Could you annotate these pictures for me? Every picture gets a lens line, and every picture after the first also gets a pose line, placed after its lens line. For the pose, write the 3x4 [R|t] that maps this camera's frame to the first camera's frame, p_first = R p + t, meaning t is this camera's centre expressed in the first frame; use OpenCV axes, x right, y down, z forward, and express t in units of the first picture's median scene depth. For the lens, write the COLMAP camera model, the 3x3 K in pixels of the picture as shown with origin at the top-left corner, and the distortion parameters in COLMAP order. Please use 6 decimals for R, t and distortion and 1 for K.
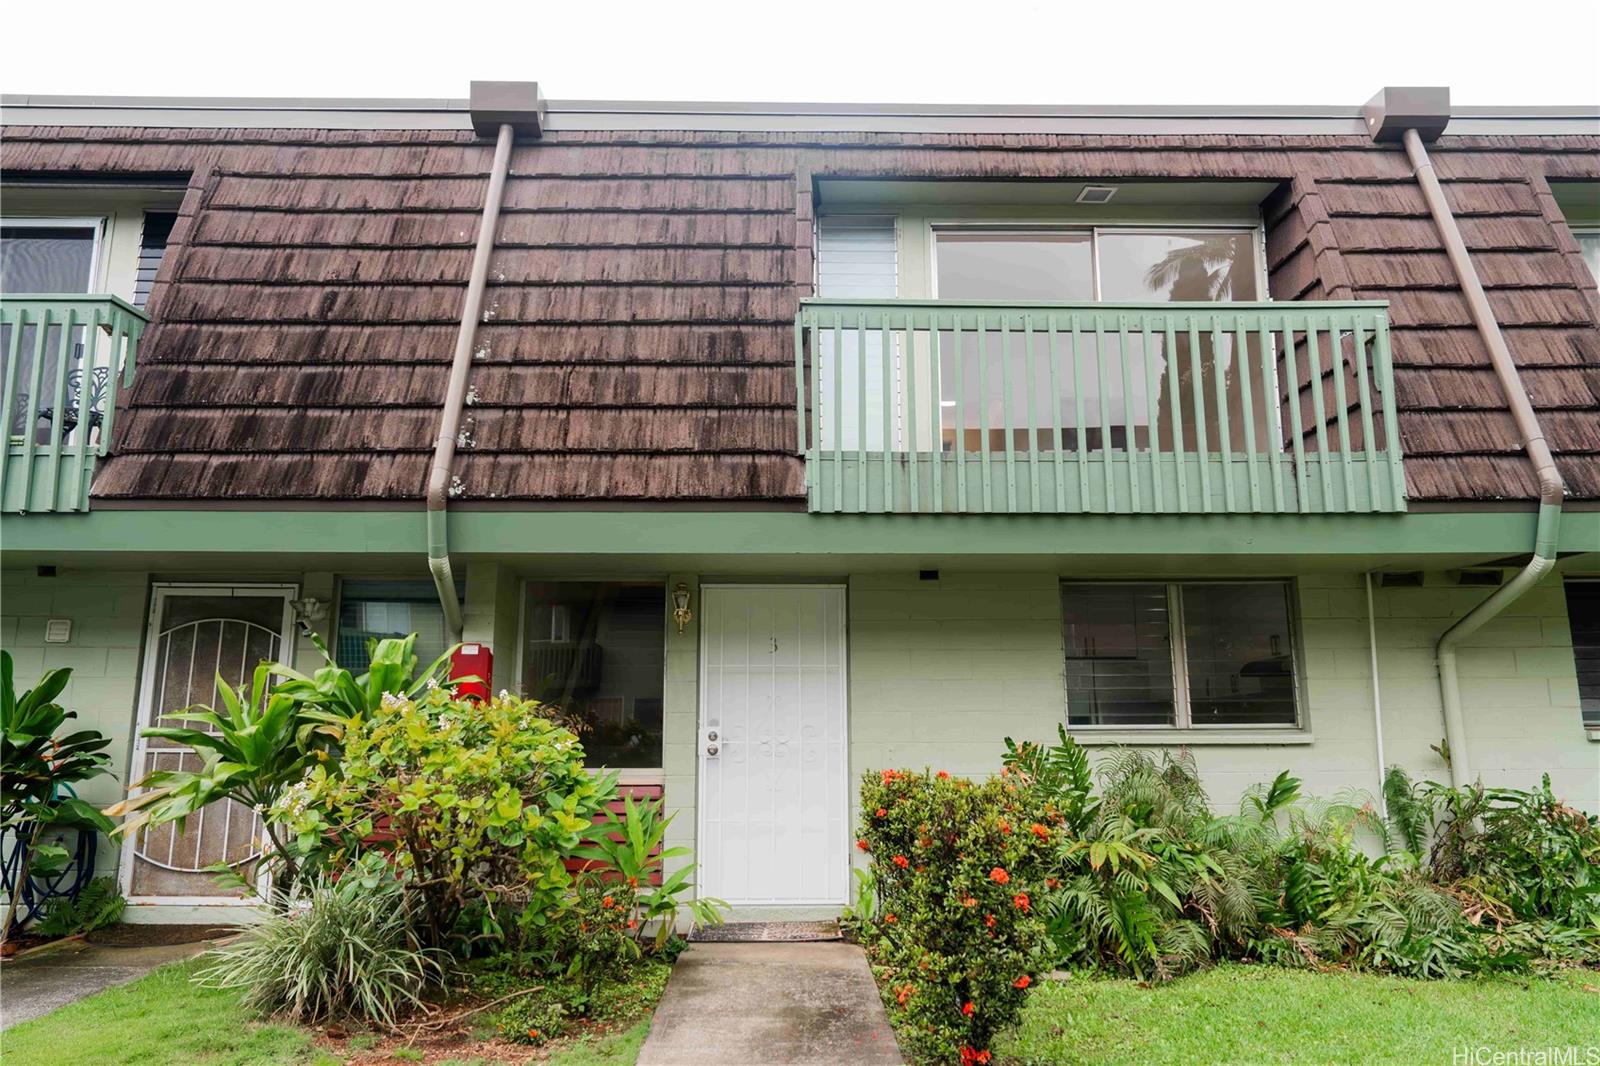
lens RADIAL K [[1086.6, 0, 794.2], [0, 1086.6, 539.8], [0, 0, 1]] dist [-0.028831, 0.004144]
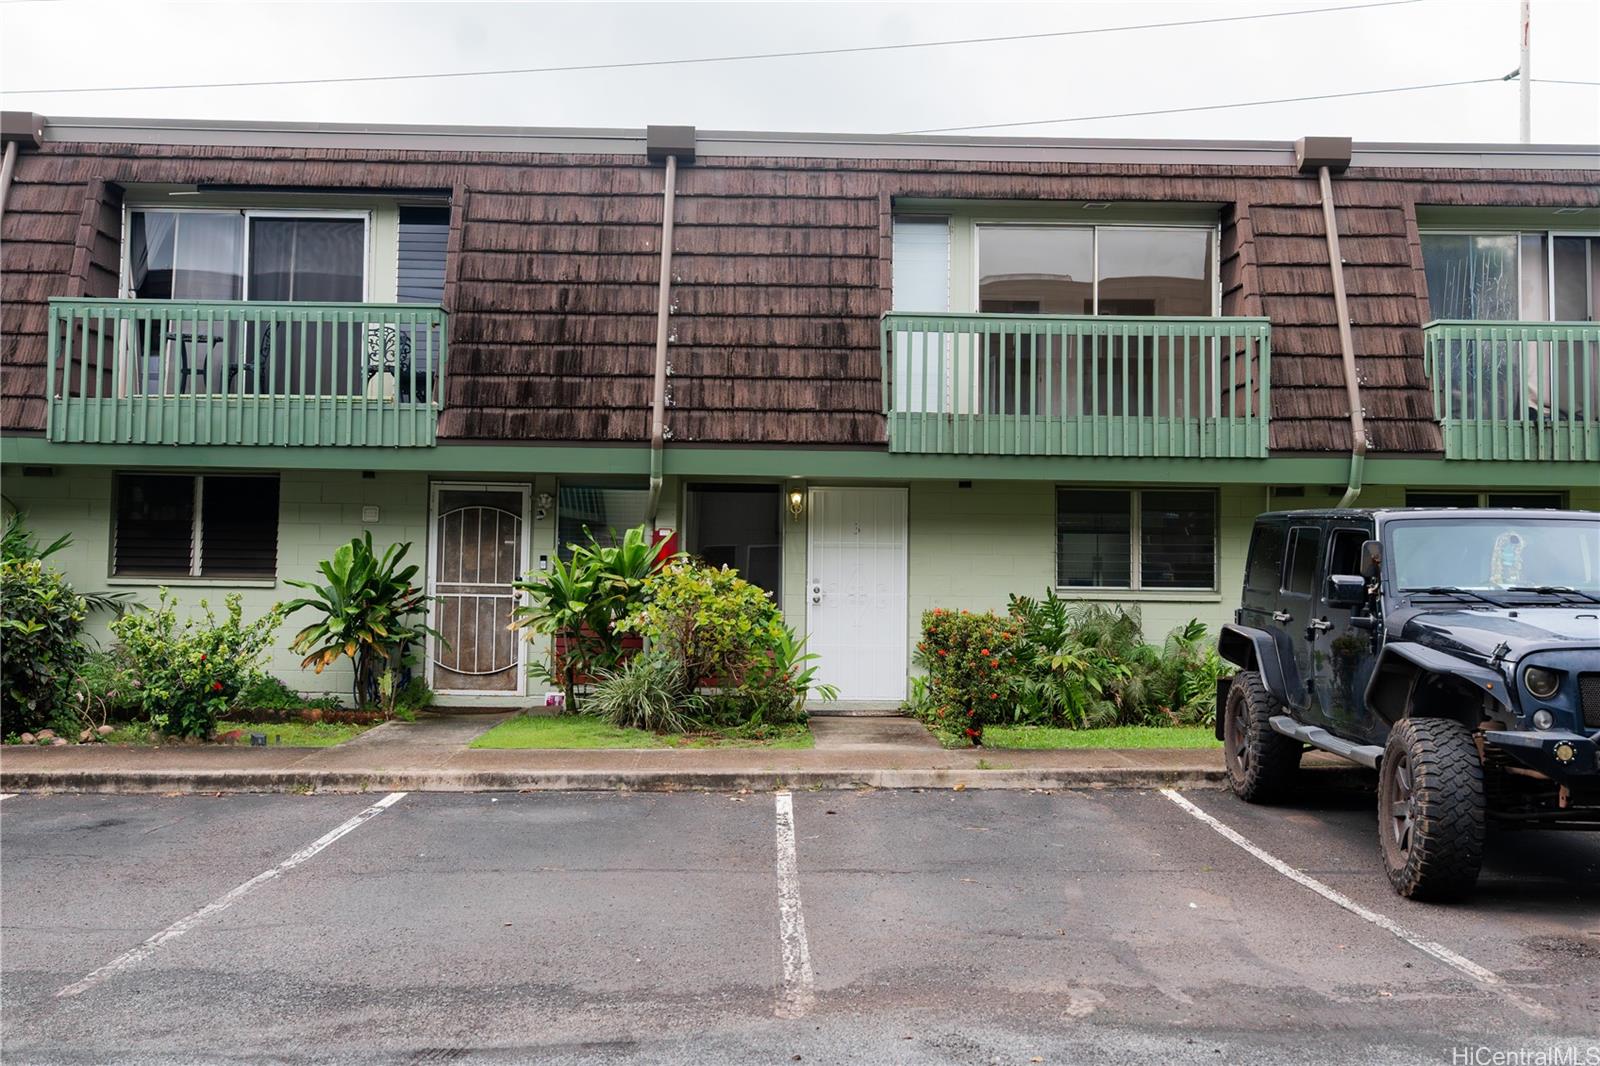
lens RADIAL K [[1394.1, 0, 804.1], [0, 1394.1, 531.8], [0, 0, 1]] dist [-0.052179, -0.005578]
pose [[0.999891, 0.014699, -0.001670, -0.095660], [-0.014329, 0.990369, 0.137713, -0.170273], [0.003679, -0.137674, 0.990471, -0.932771]]
